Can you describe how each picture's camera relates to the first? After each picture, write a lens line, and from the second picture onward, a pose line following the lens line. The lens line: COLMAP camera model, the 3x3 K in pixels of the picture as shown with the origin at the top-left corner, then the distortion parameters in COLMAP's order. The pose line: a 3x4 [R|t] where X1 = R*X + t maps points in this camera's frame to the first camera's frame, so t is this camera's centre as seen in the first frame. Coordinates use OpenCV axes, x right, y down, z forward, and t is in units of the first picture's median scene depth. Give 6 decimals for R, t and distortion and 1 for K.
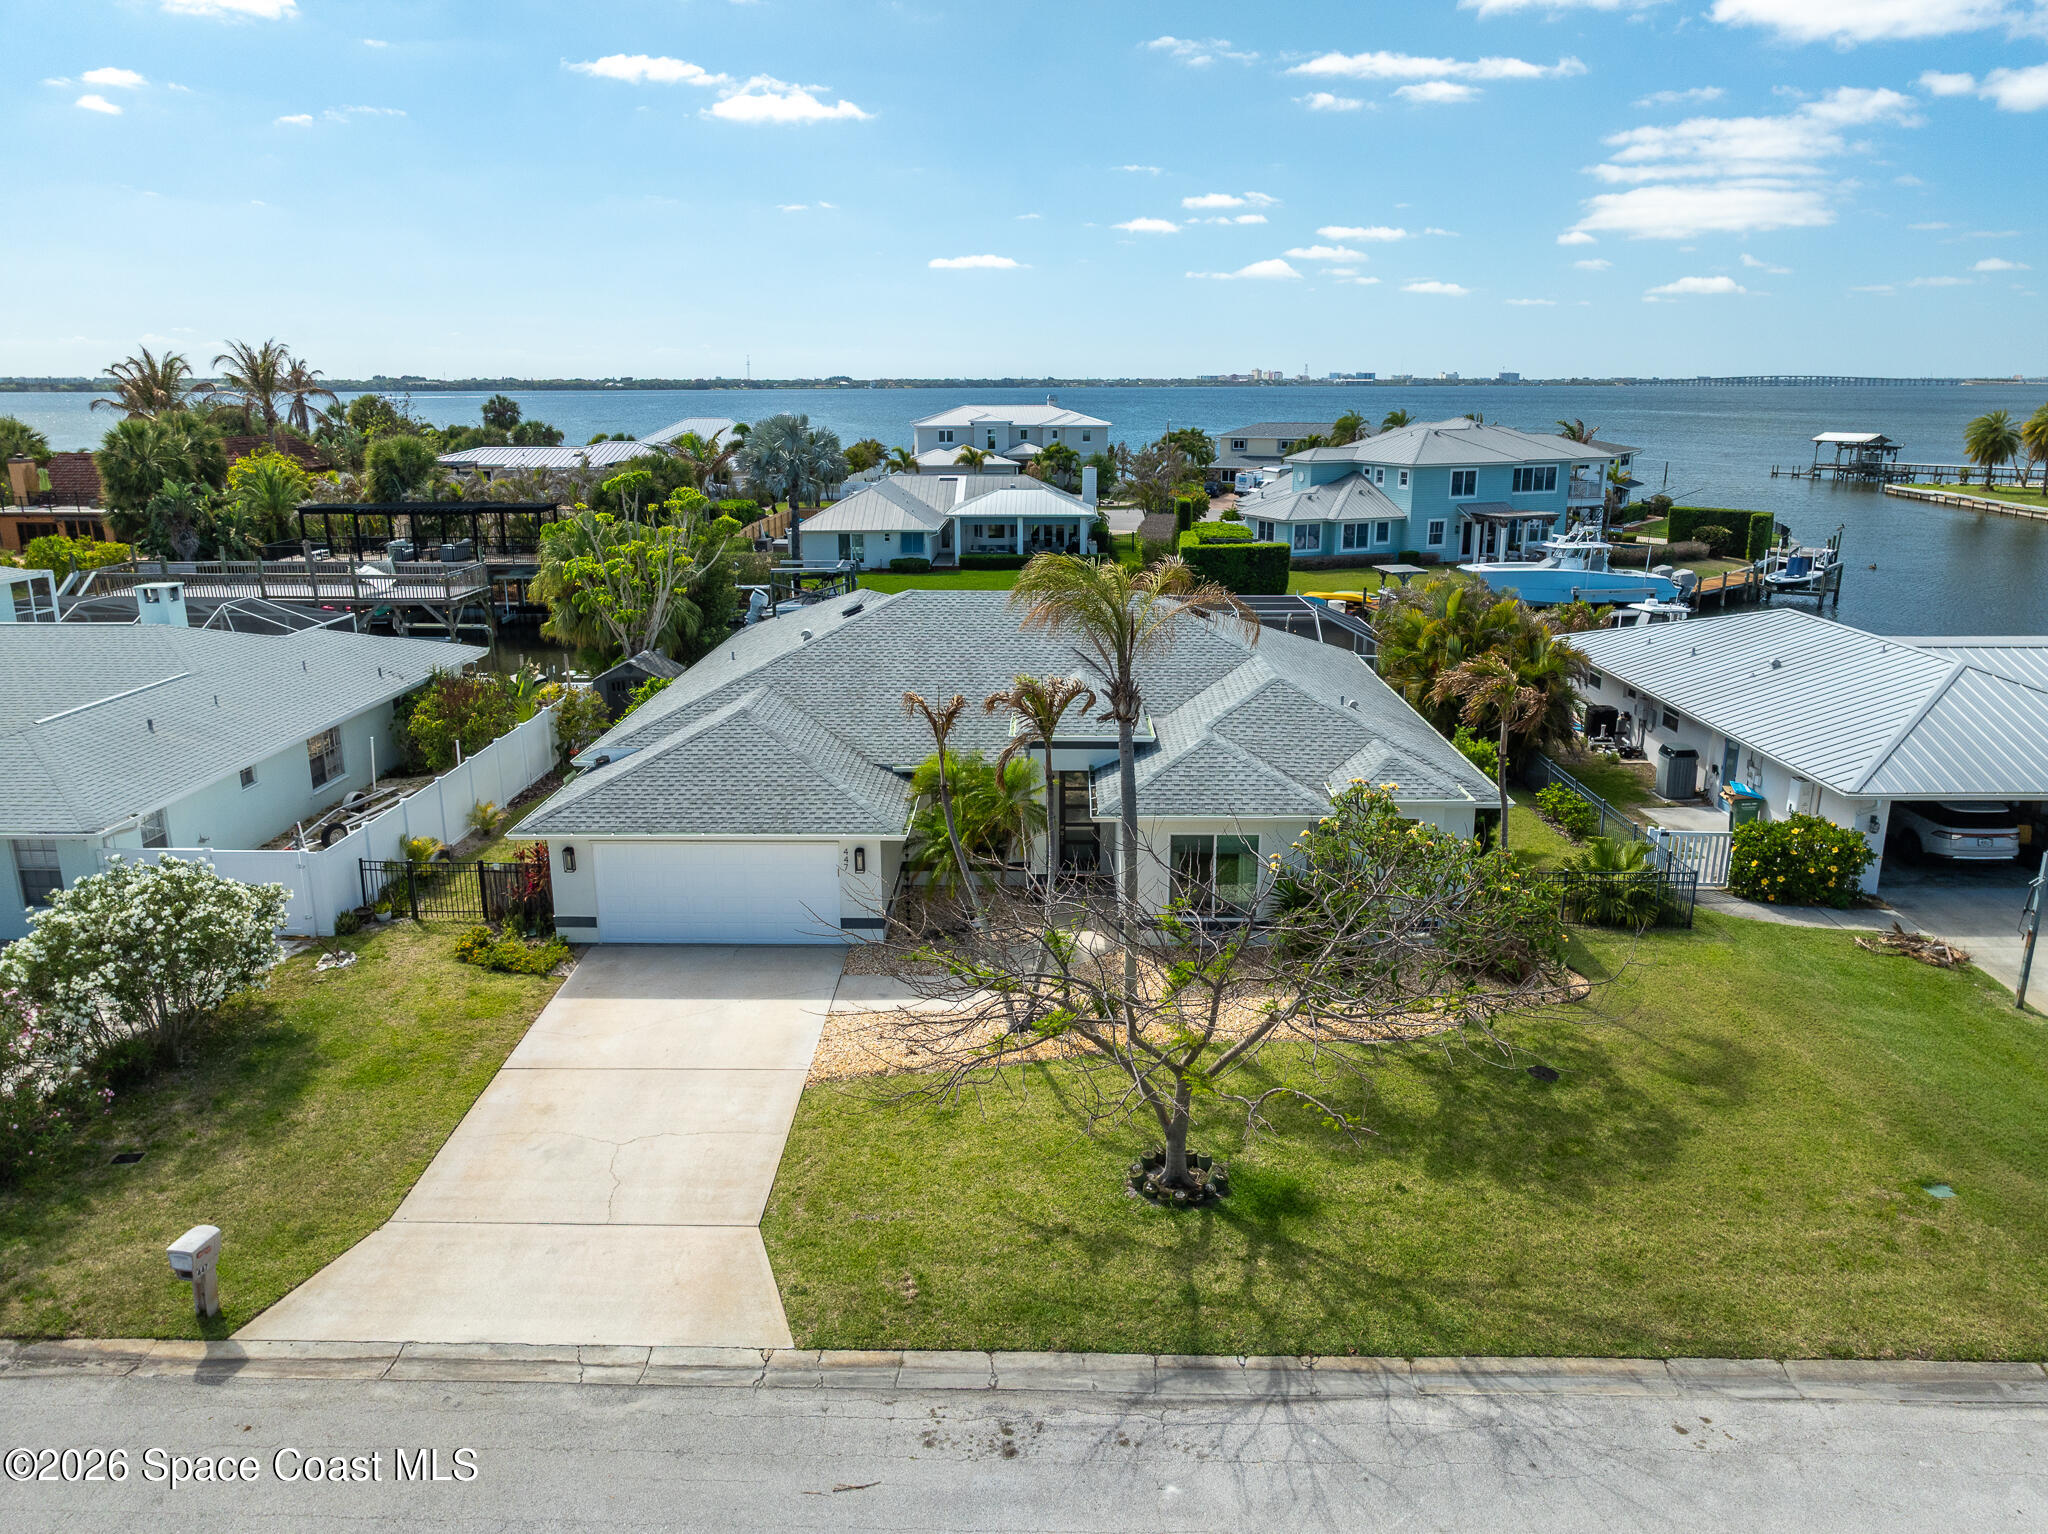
lens RADIAL K [[1429.3, 0, 1024.0], [0, 1429.3, 767.0], [0, 0, 1]] dist [-0.006064, 0.009285]
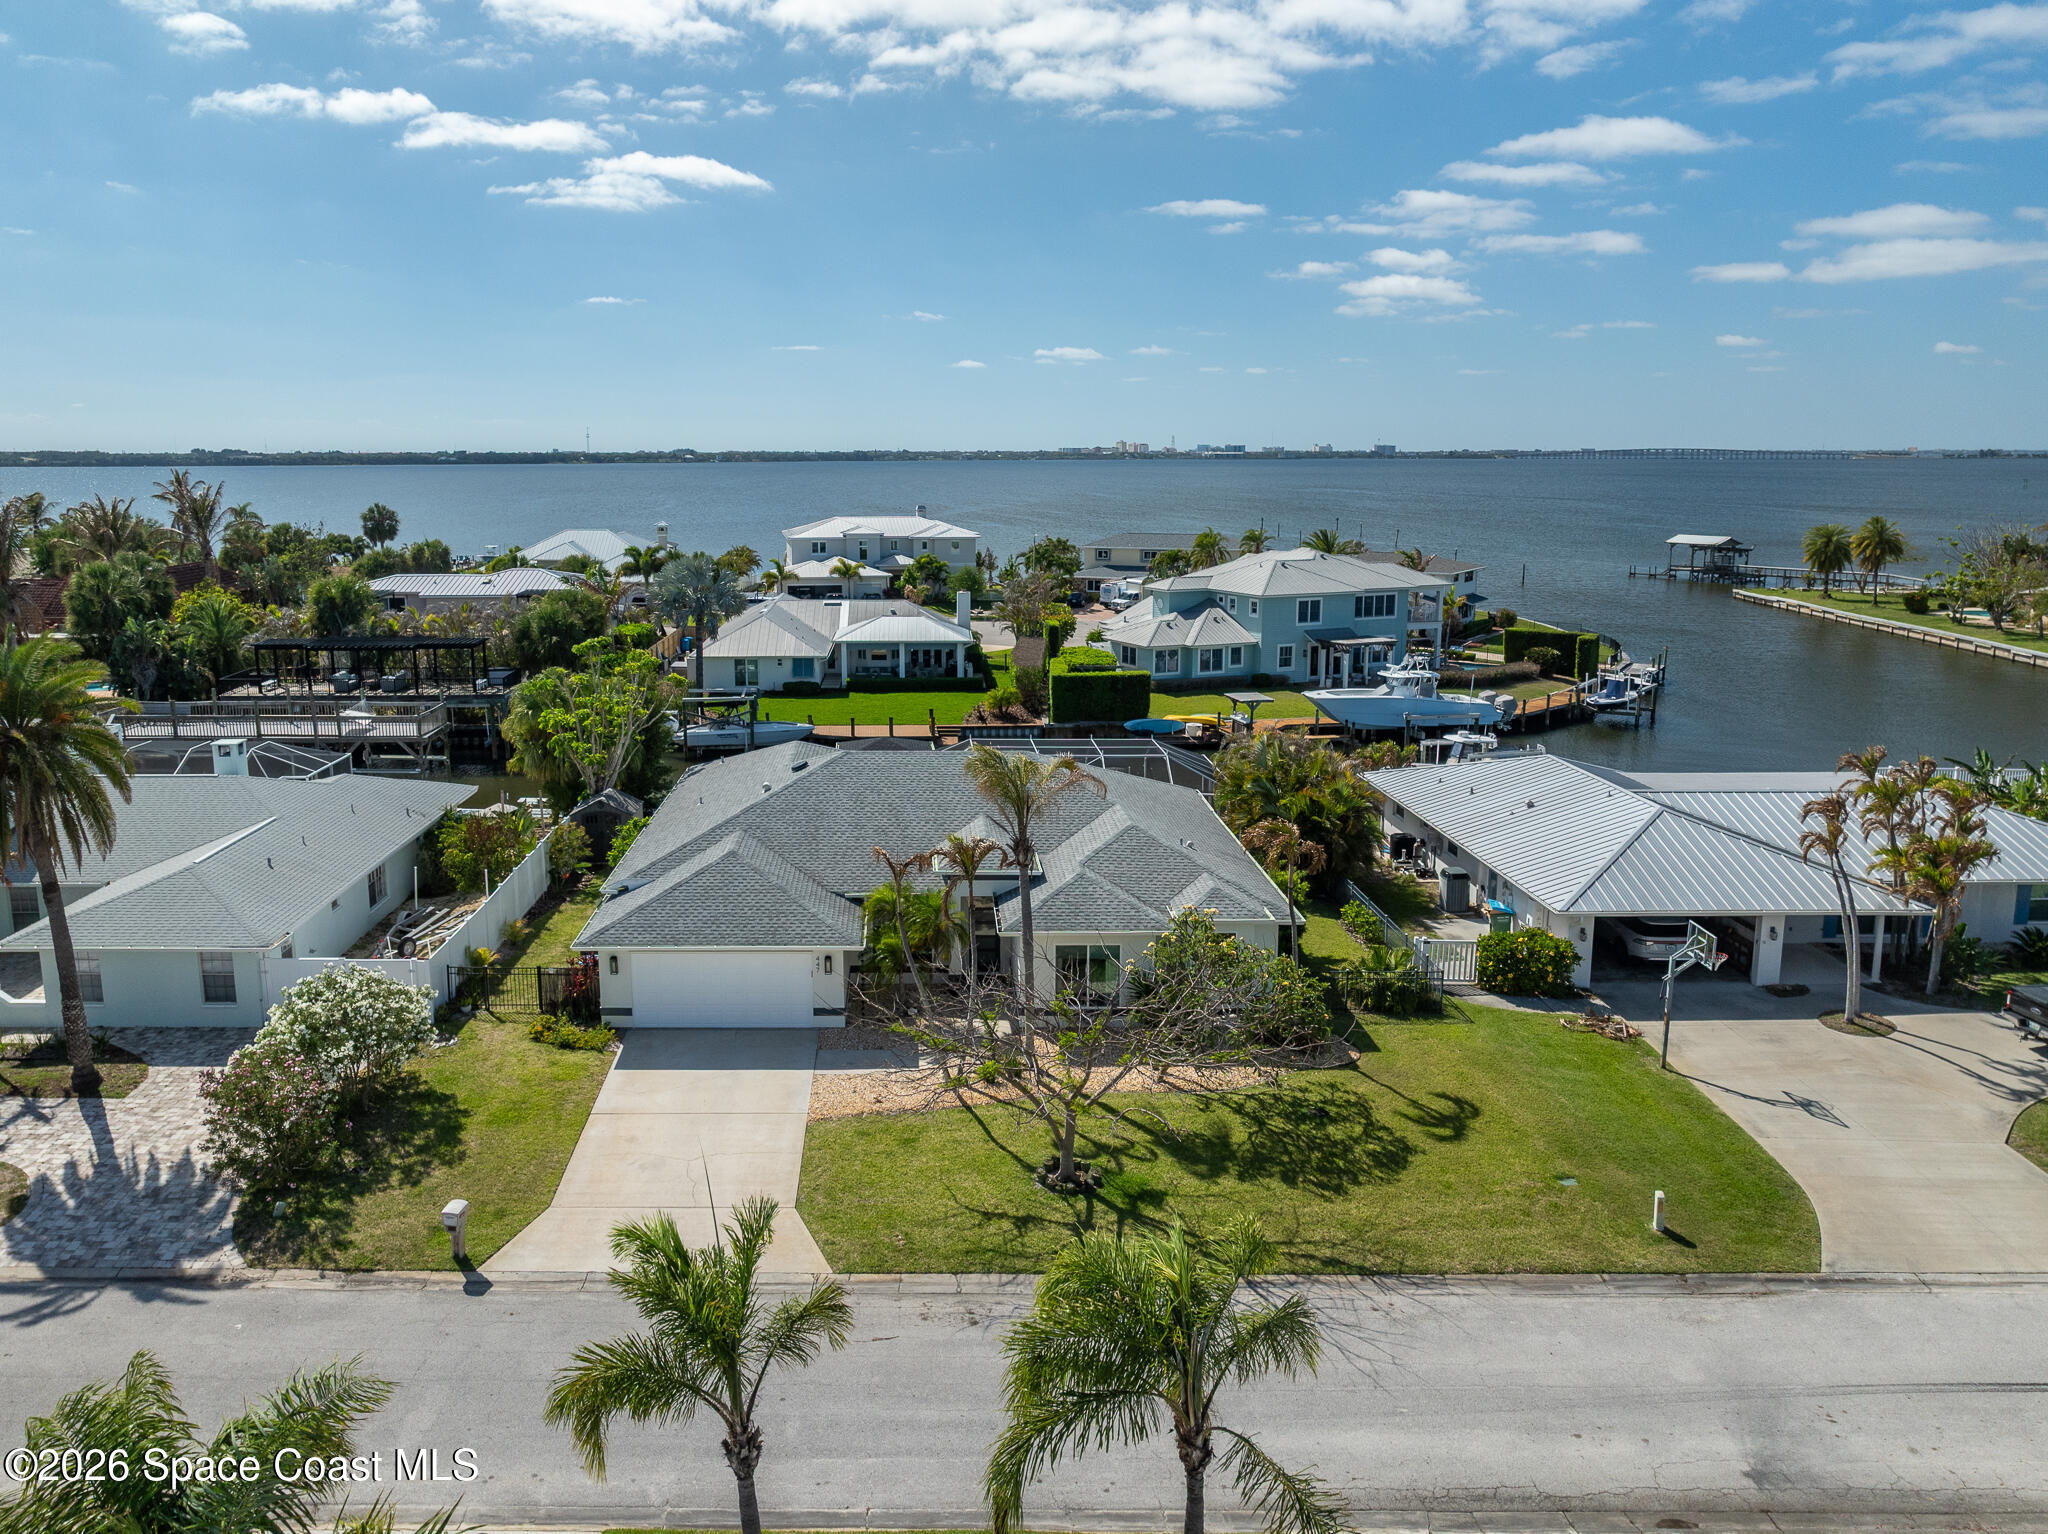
lens RADIAL K [[1539.8, 0, 887.9], [0, 1539.8, 700.7], [0, 0, 1]] dist [-0.005385, 0.007833]
pose [[0.999971, -0.003038, 0.006960, -0.060239], [0.003742, 0.994622, -0.103500, -0.029654], [-0.006608, 0.103523, 0.994605, -0.434986]]
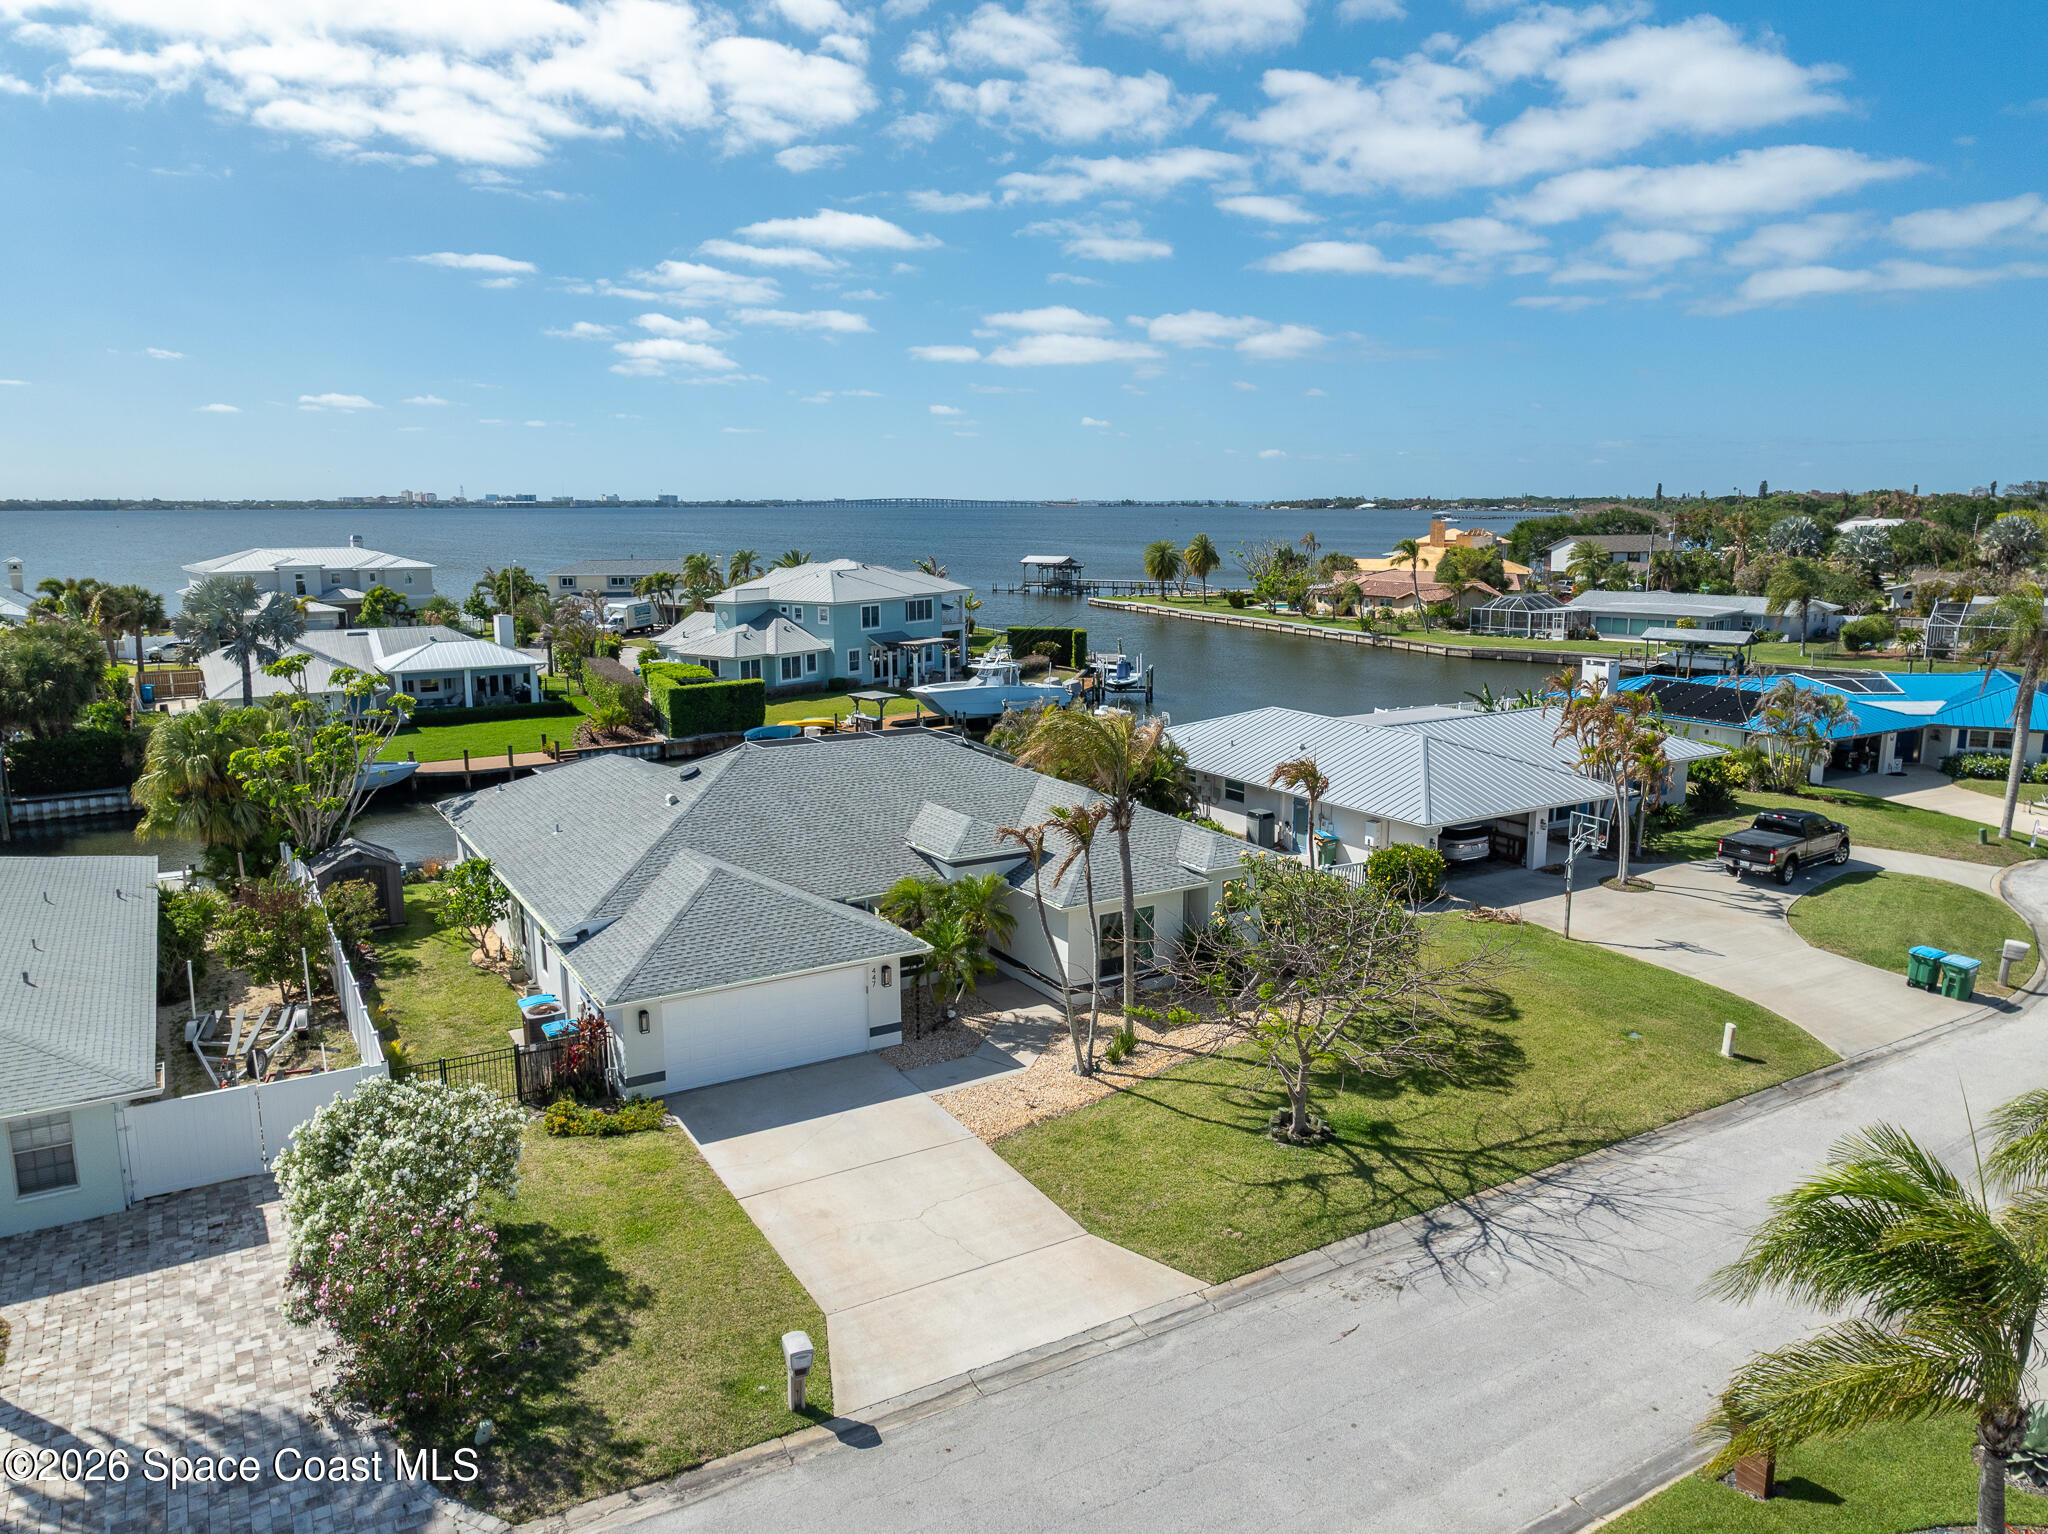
lens RADIAL K [[1429.3, 0, 1024.0], [0, 1429.3, 767.0], [0, 0, 1]] dist [-0.006064, 0.009285]
pose [[0.846711, -0.096711, 0.523189, -0.558027], [0.138445, 0.989515, -0.041144, -0.038552], [-0.513724, 0.107271, 0.851223, -0.091062]]
